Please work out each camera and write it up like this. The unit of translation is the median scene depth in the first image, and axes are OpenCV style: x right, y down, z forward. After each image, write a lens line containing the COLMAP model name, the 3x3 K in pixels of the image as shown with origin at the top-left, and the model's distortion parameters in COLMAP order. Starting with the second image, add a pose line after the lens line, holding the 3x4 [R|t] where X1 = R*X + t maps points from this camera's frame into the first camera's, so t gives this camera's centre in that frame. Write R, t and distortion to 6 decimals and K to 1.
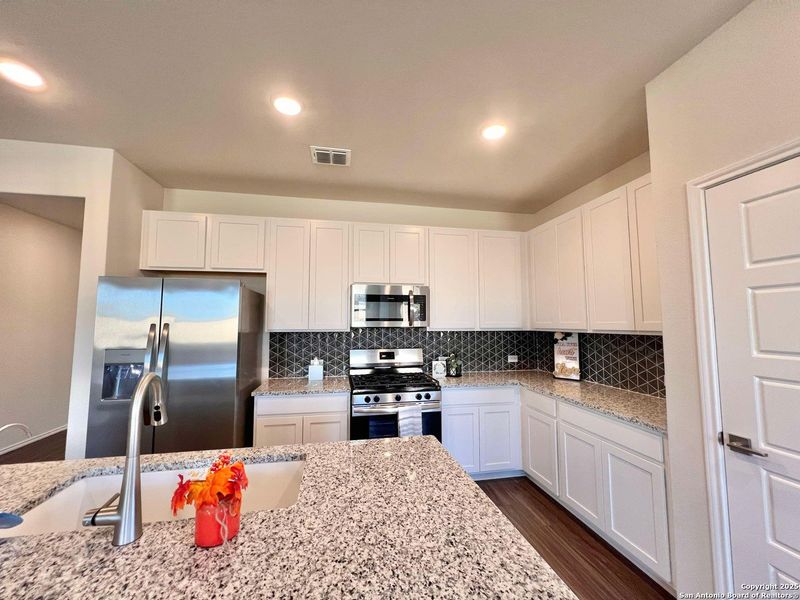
lens RADIAL K [[319.1, 0, 398.8], [0, 319.1, 298.9], [0, 0, 1]] dist [-0.000744, 0.000020]
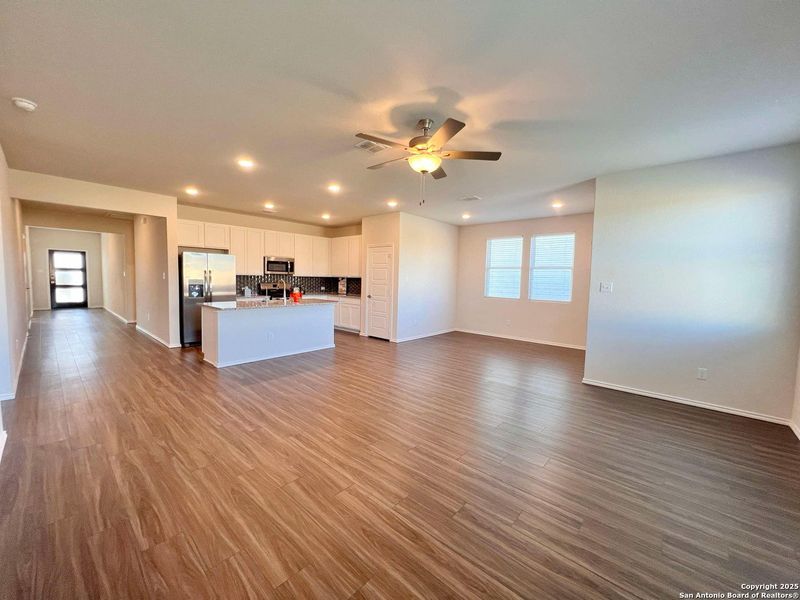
lens RADIAL K [[319.1, 0, 398.8], [0, 319.1, 298.9], [0, 0, 1]] dist [-0.000744, 0.000020]
pose [[0.797391, -0.020744, 0.603106, -0.818034], [-0.069870, 0.989514, 0.126413, -0.104044], [-0.599404, -0.142940, 0.787581, -1.609082]]
